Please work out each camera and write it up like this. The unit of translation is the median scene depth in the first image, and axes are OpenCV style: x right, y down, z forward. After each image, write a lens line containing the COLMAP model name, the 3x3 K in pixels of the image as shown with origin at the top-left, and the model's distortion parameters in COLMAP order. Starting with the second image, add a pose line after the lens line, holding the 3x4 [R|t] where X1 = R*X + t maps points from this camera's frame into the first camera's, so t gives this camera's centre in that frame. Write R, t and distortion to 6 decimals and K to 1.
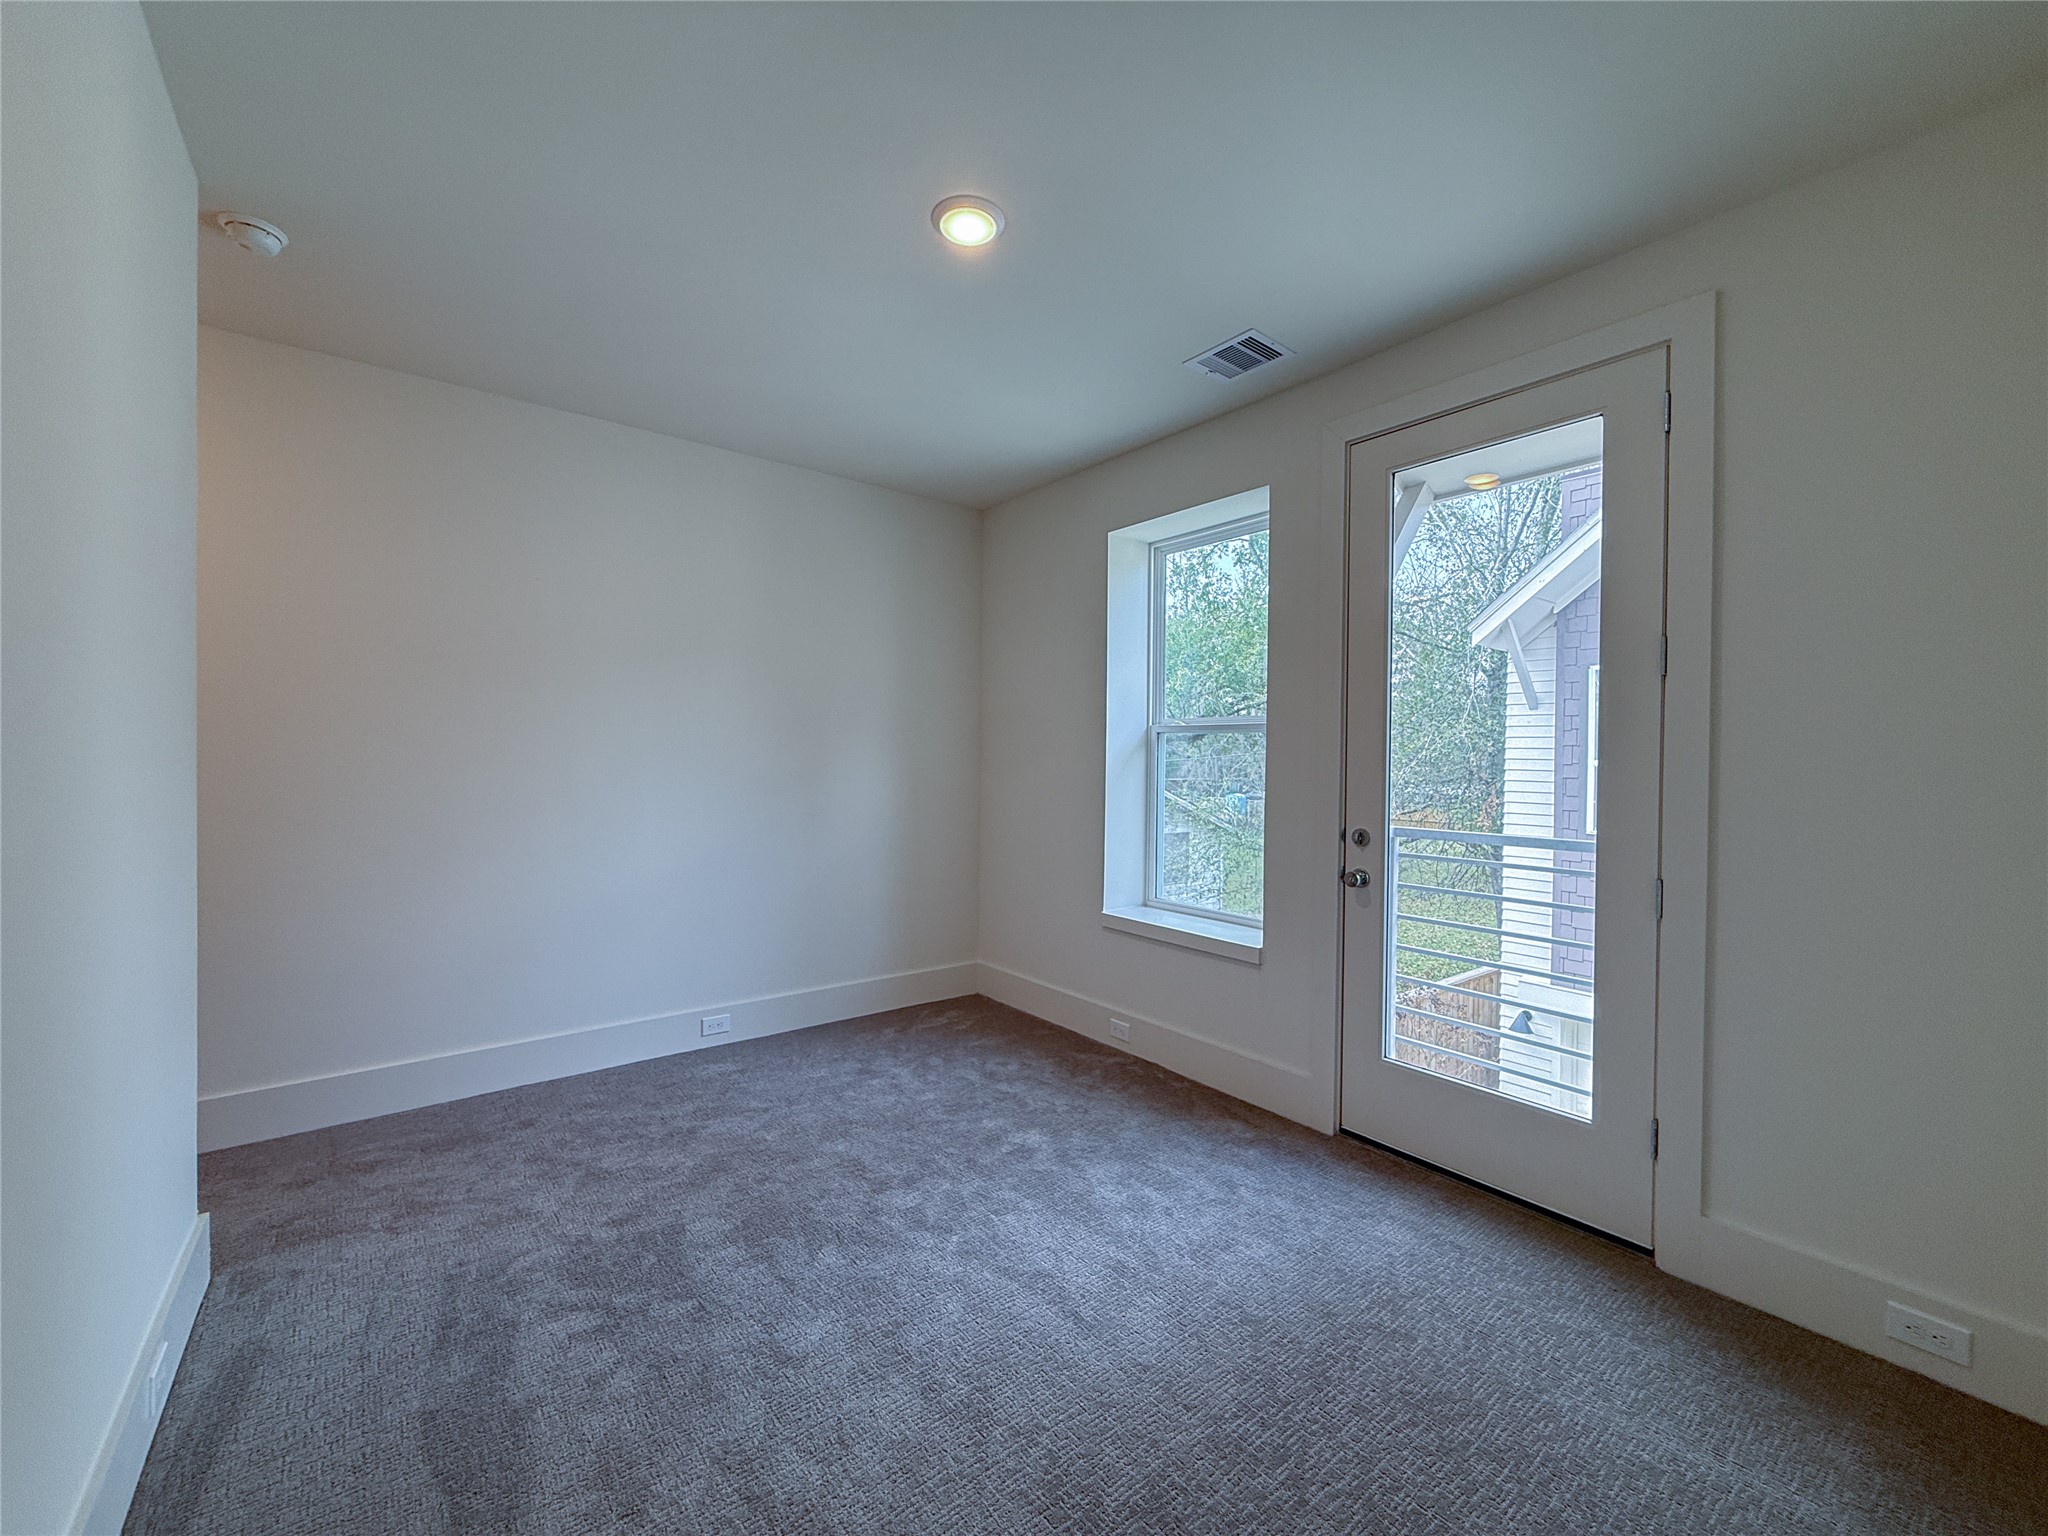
lens RADIAL K [[837.0, 0, 1024.0], [0, 837.0, 768.0], [0, 0, 1]] dist [0.001548, -0.000306]
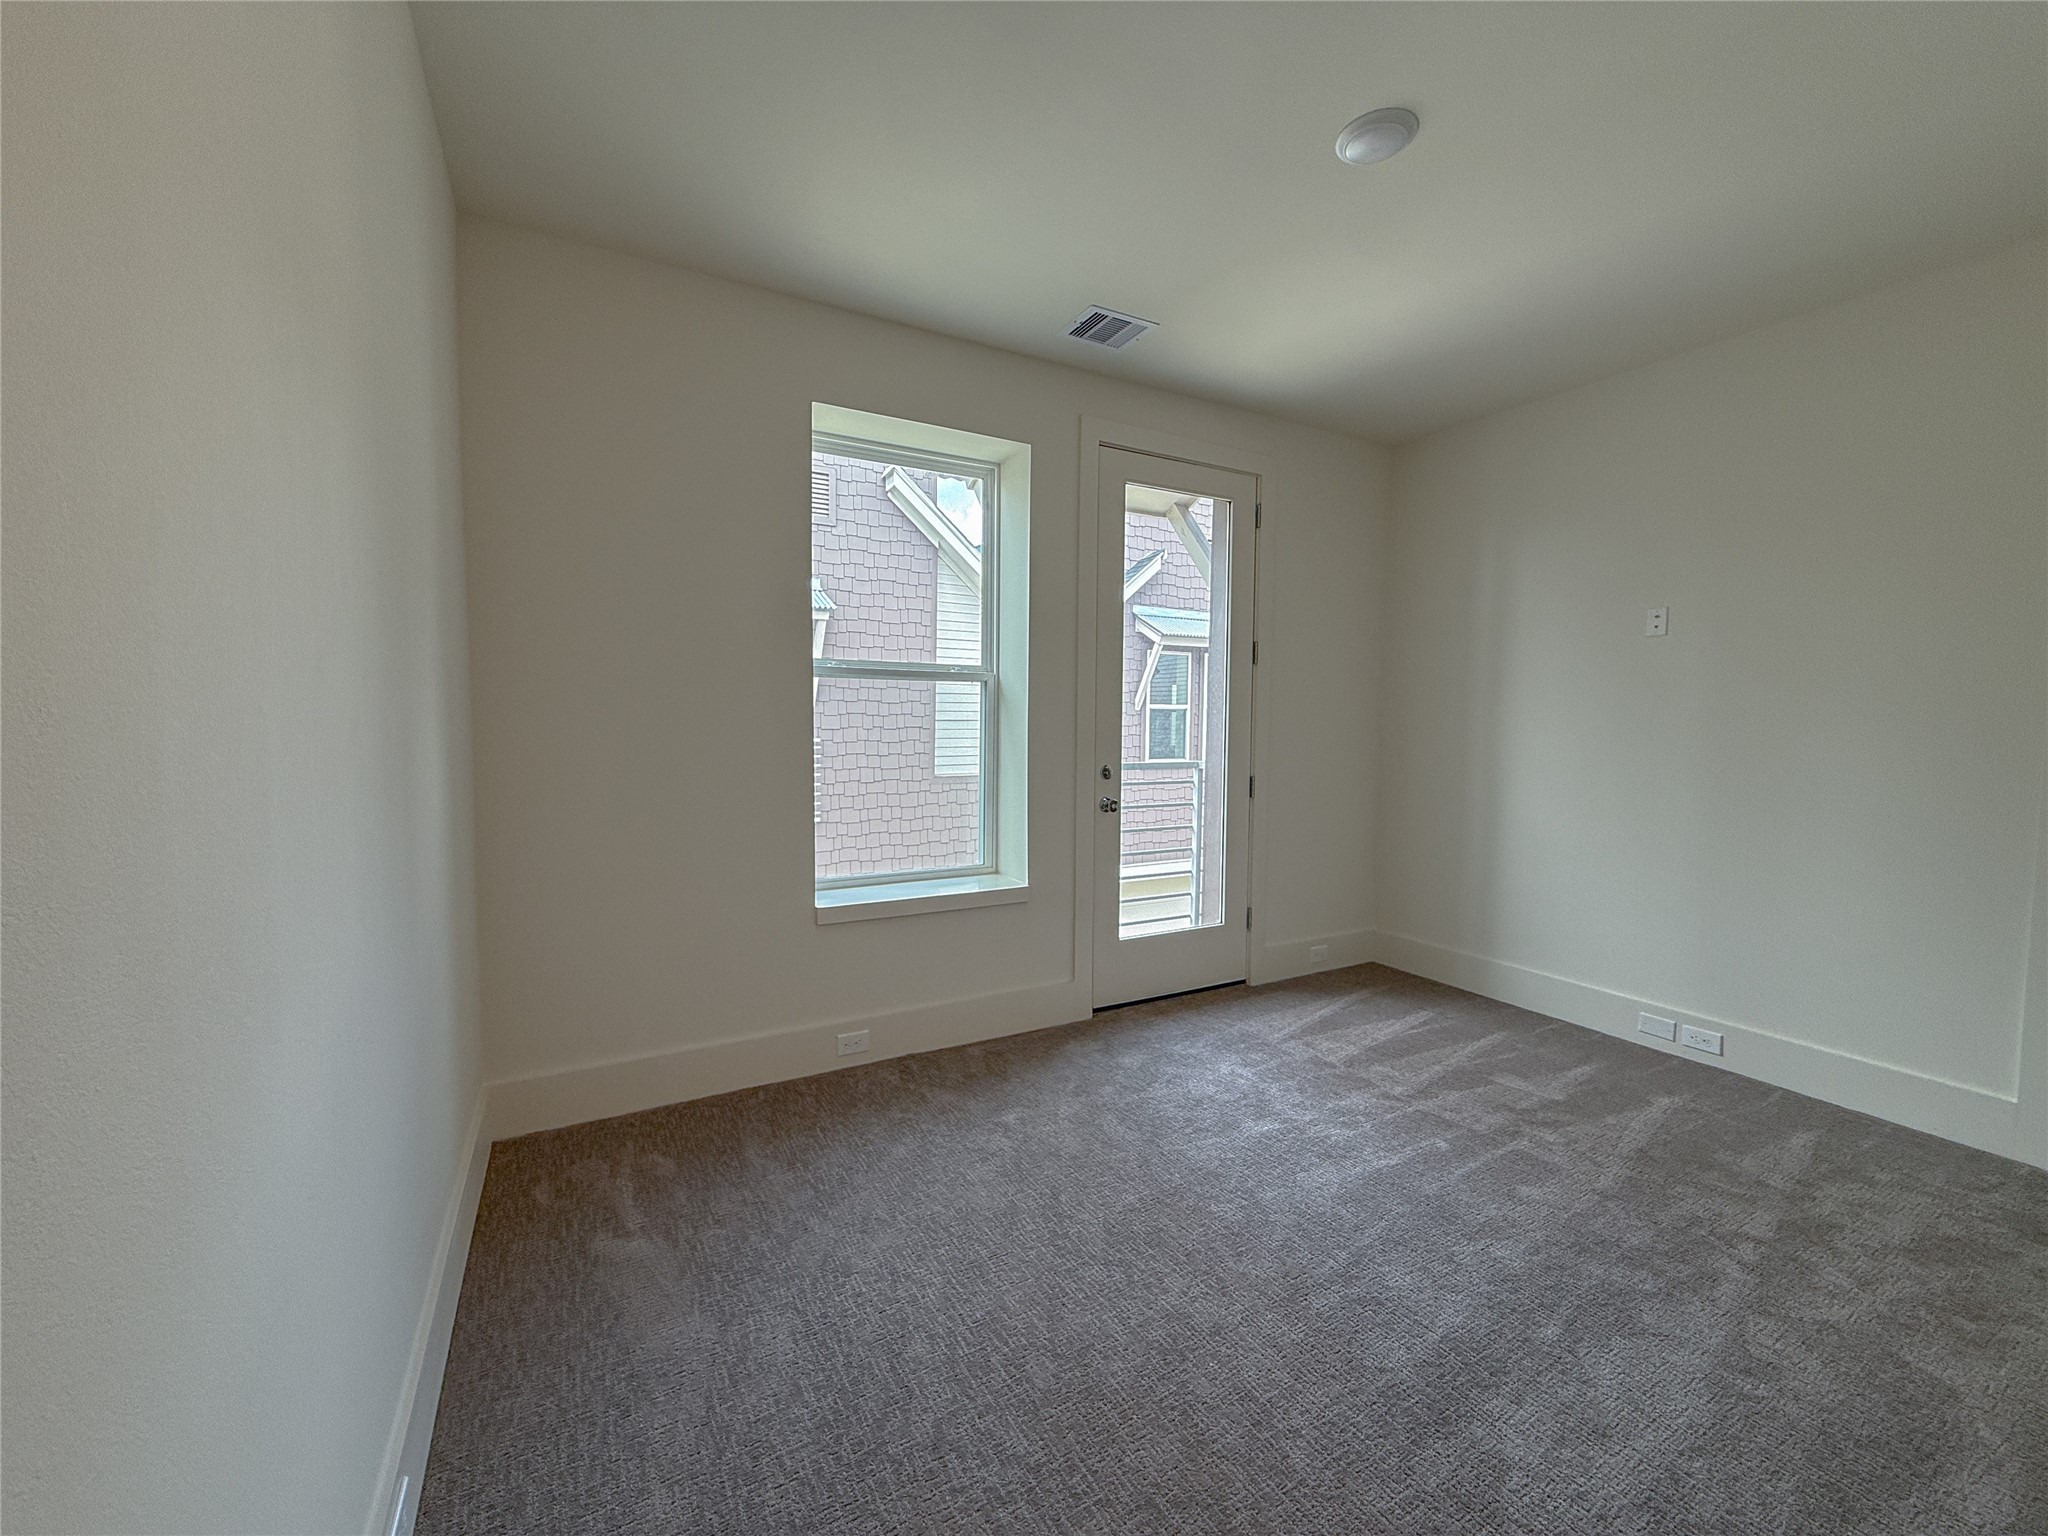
lens RADIAL K [[837.0, 0, 1024.0], [0, 837.0, 768.0], [0, 0, 1]] dist [0.001548, -0.000306]
pose [[0.138209, -0.074601, 0.987589, -0.838053], [0.001936, 0.997178, 0.075055, -0.017267], [-0.990401, -0.008461, 0.137963, 0.946853]]
